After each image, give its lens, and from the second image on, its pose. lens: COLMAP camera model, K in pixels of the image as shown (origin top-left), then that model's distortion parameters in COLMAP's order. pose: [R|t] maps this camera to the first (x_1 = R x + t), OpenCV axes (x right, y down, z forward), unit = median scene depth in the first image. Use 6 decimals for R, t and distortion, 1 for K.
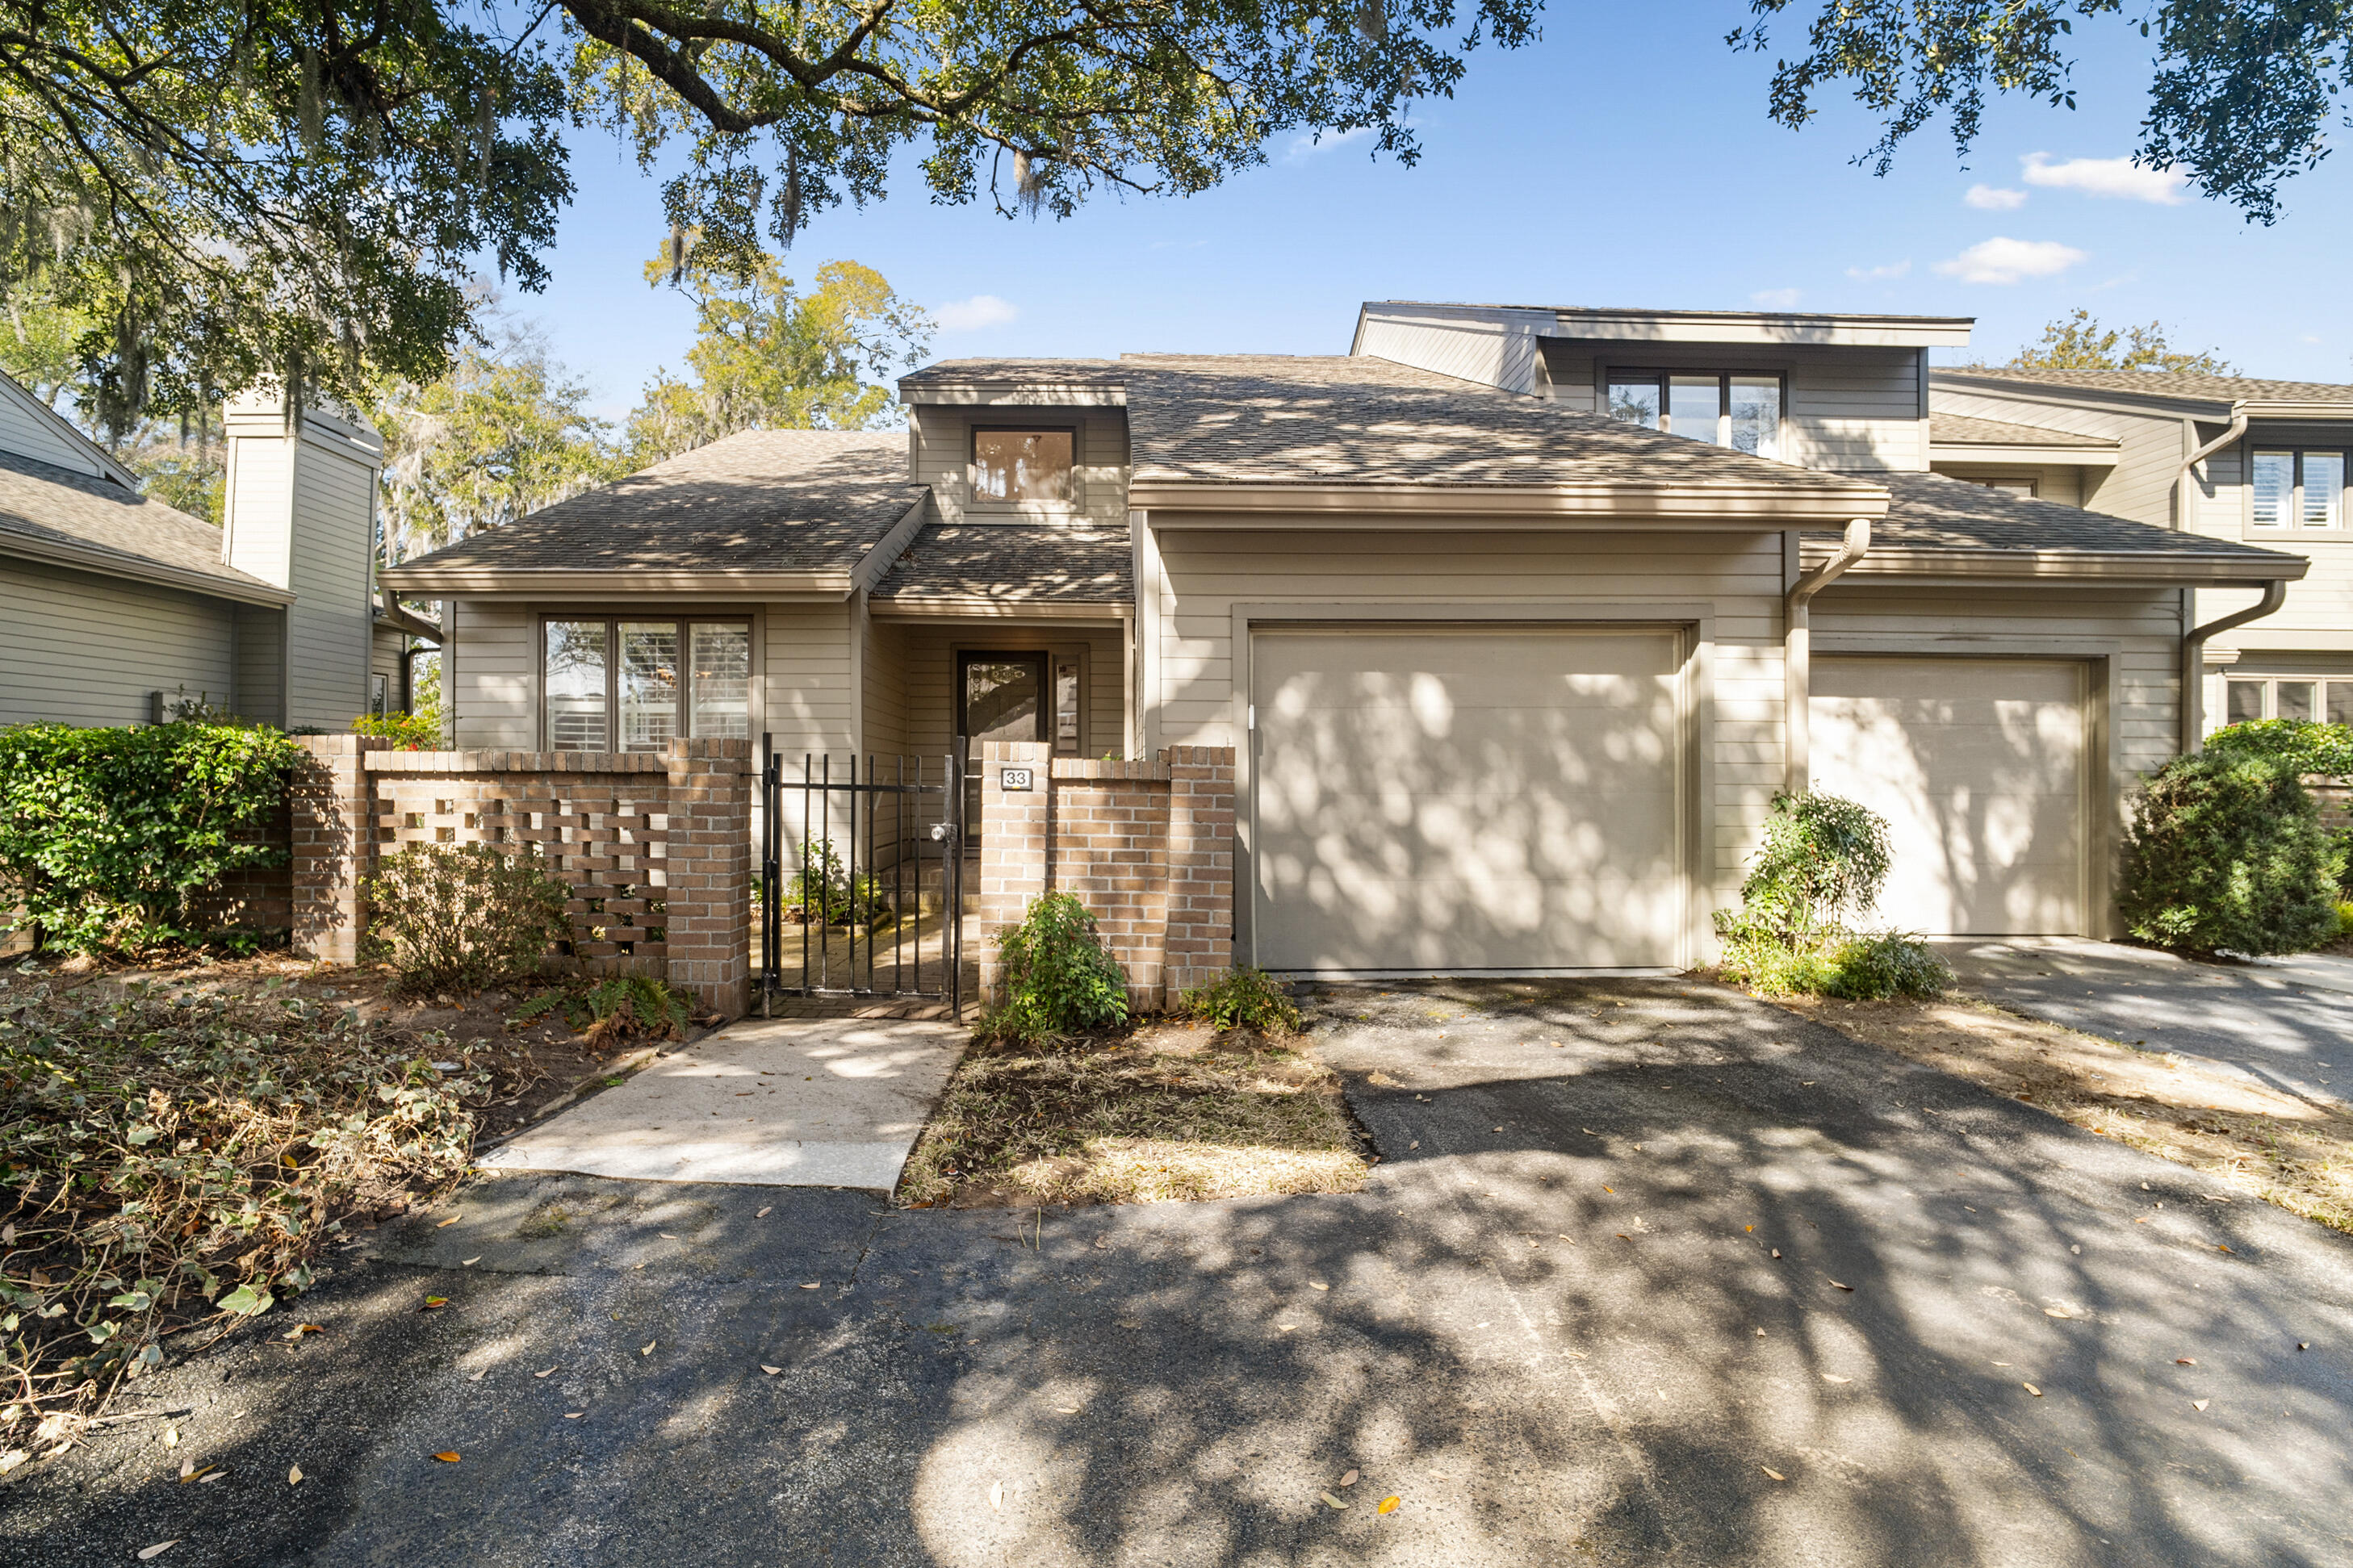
lens RADIAL K [[1125.4, 0, 1177.3], [0, 1125.4, 816.6], [0, 0, 1]] dist [-0.004953, 0.005987]
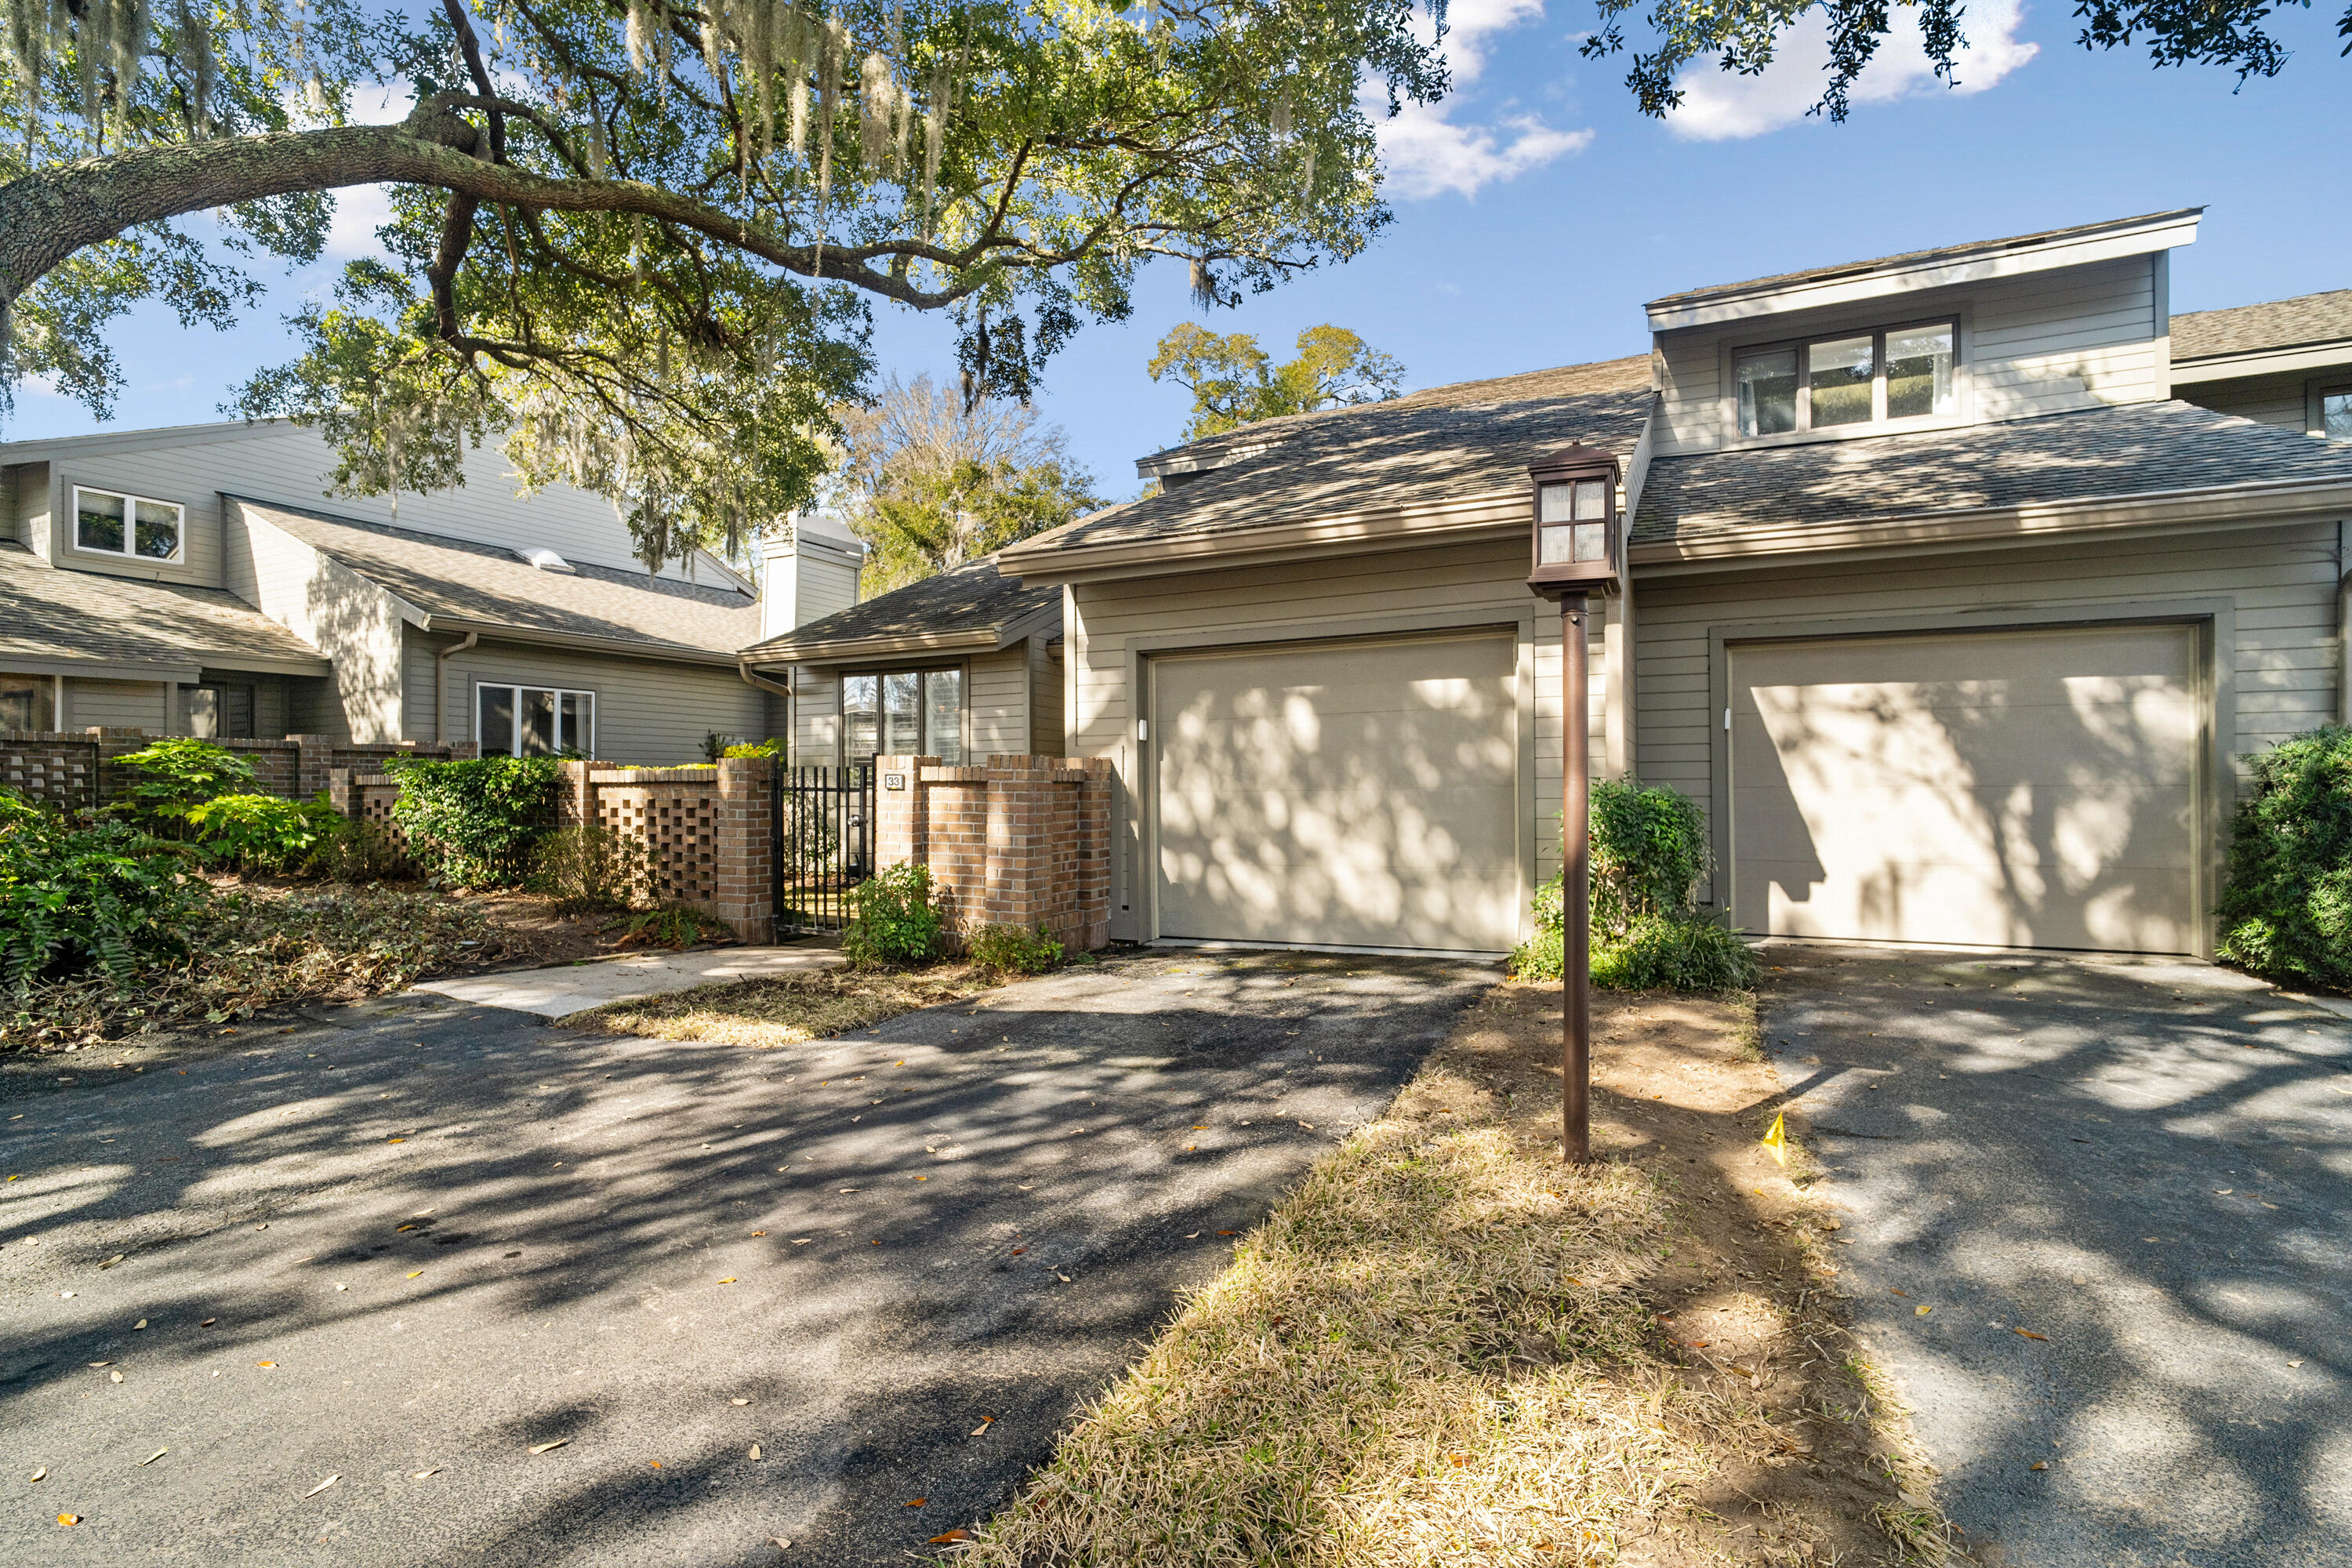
lens RADIAL K [[1125.0, 0, 1184.2], [0, 1125.0, 792.7], [0, 0, 1]] dist [-0.004953, 0.005987]
pose [[0.884528, -0.001828, -0.466484, 0.575784], [-0.018220, 0.999094, -0.038462, 0.015800], [0.466131, 0.042520, 0.883693, -0.023144]]
